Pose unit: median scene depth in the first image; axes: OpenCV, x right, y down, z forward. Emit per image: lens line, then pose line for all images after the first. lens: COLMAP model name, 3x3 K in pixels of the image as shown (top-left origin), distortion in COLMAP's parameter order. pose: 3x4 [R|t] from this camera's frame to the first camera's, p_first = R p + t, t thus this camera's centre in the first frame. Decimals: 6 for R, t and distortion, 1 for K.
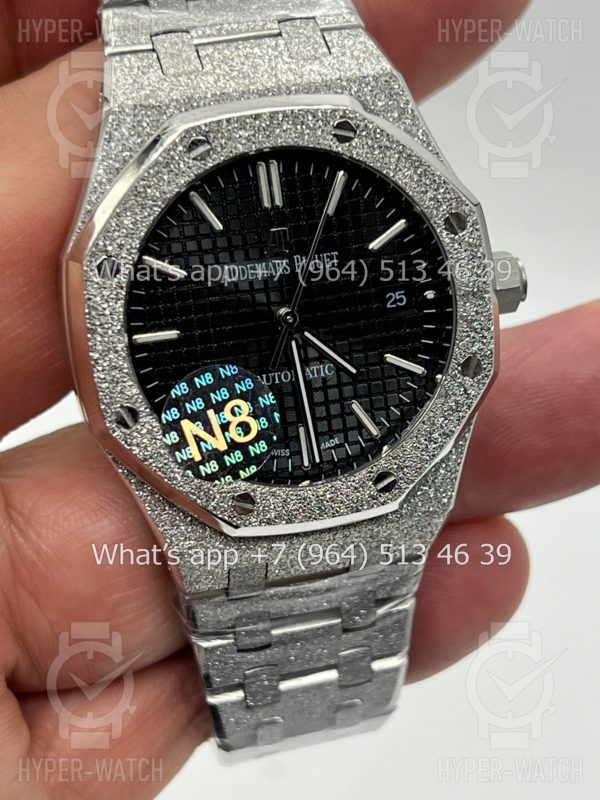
lens RADIAL K [[1787.2, 0, 298.7], [0, 1787.2, 399.3], [0, 0, 1]] dist [0.480904, 0.000000]
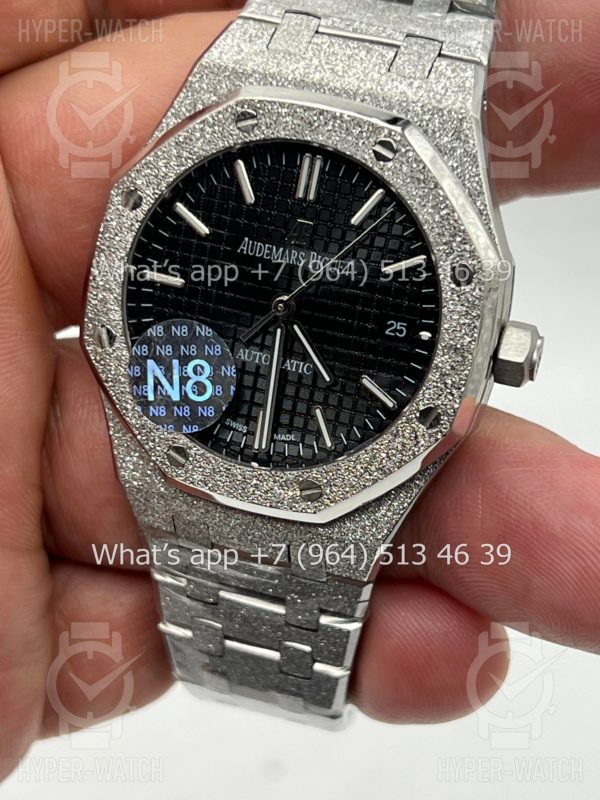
lens RADIAL K [[1787.2, 0, 297.8], [0, 1787.2, 400.4], [0, 0, 1]] dist [0.480904, 0.000000]
pose [[0.844572, 0.363305, -0.393329, 0.429376], [-0.363814, 0.928343, 0.076283, -0.077441], [0.392858, 0.078672, 0.916228, 0.066067]]
